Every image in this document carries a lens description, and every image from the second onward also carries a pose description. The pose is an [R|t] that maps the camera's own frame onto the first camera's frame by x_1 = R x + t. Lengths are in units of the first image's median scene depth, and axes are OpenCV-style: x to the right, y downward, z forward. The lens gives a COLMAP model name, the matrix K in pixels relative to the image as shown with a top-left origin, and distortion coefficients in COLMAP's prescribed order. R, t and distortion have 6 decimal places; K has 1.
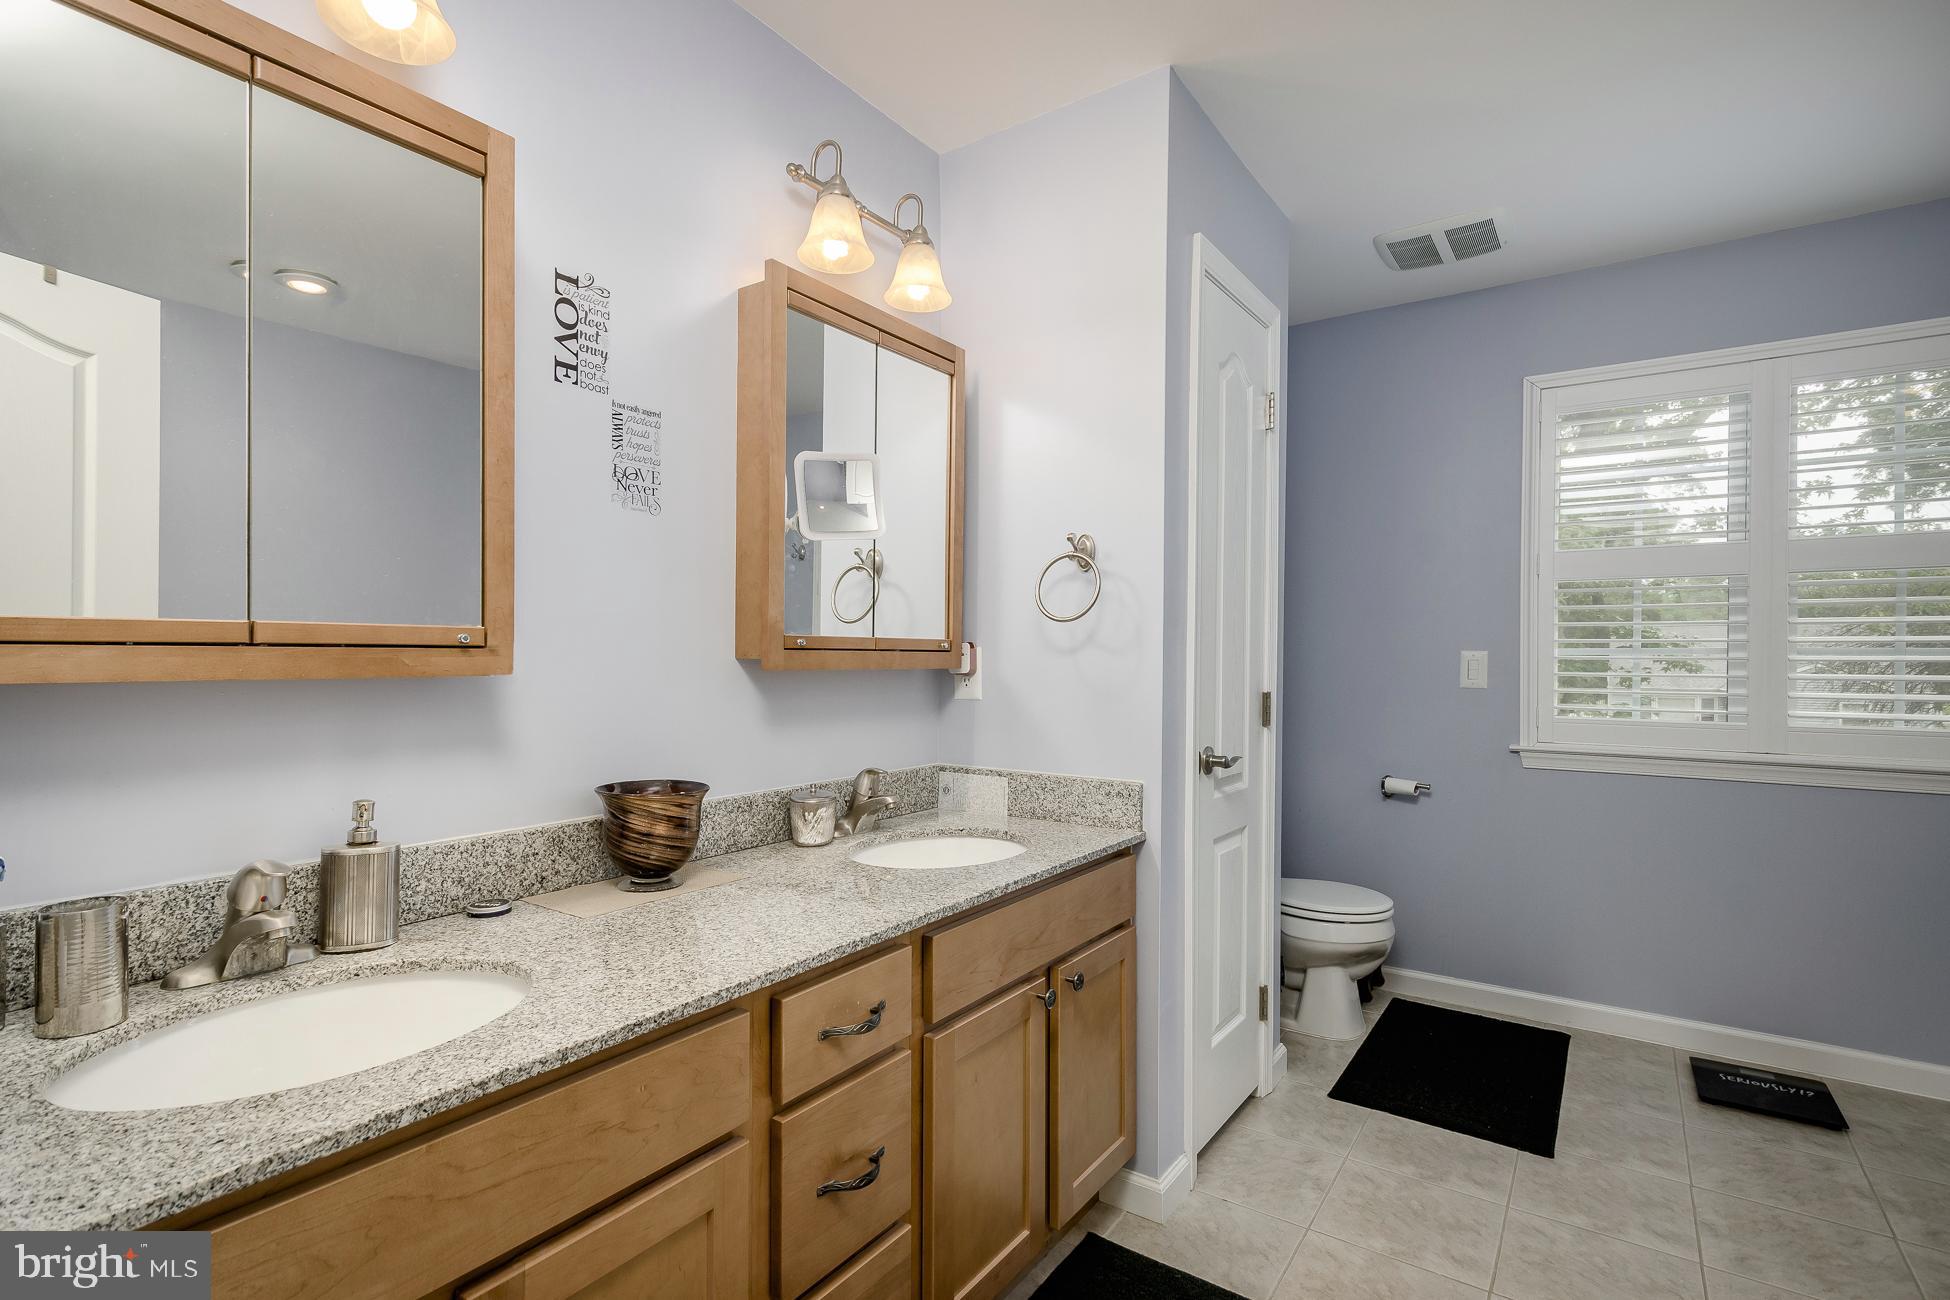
lens RADIAL K [[937.9, 0, 973.9], [0, 937.9, 652.6], [0, 0, 1]] dist [0.005768, -0.000734]
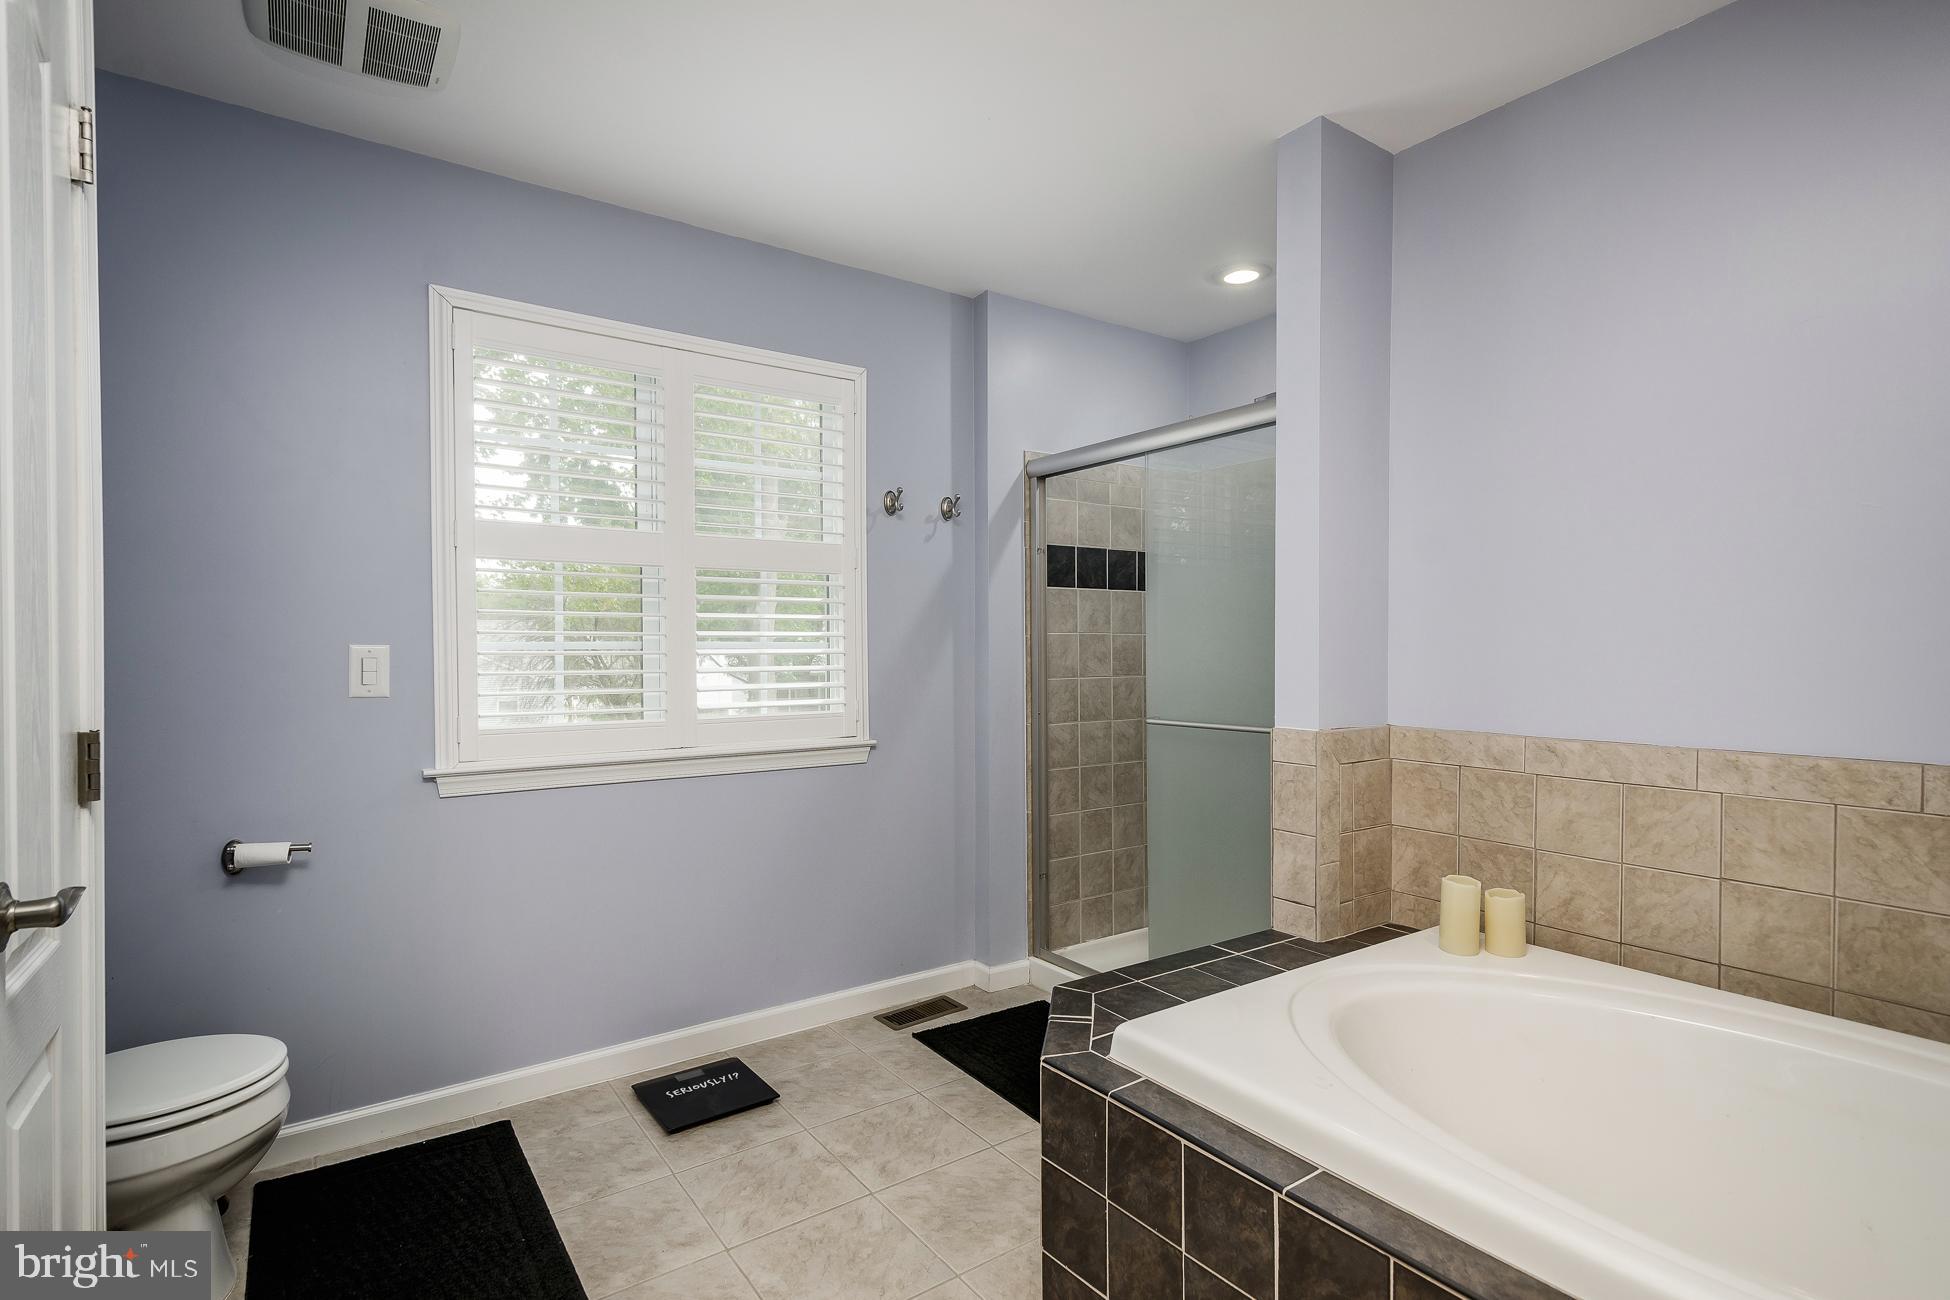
lens RADIAL K [[937.9, 0, 967.4], [0, 937.9, 662.0], [0, 0, 1]] dist [0.005768, -0.000734]
pose [[0.342757, -0.016323, 0.939282, 0.017296], [0.003920, 0.999865, 0.015945, 0.002007], [-0.939416, -0.001783, 0.342775, 0.384512]]
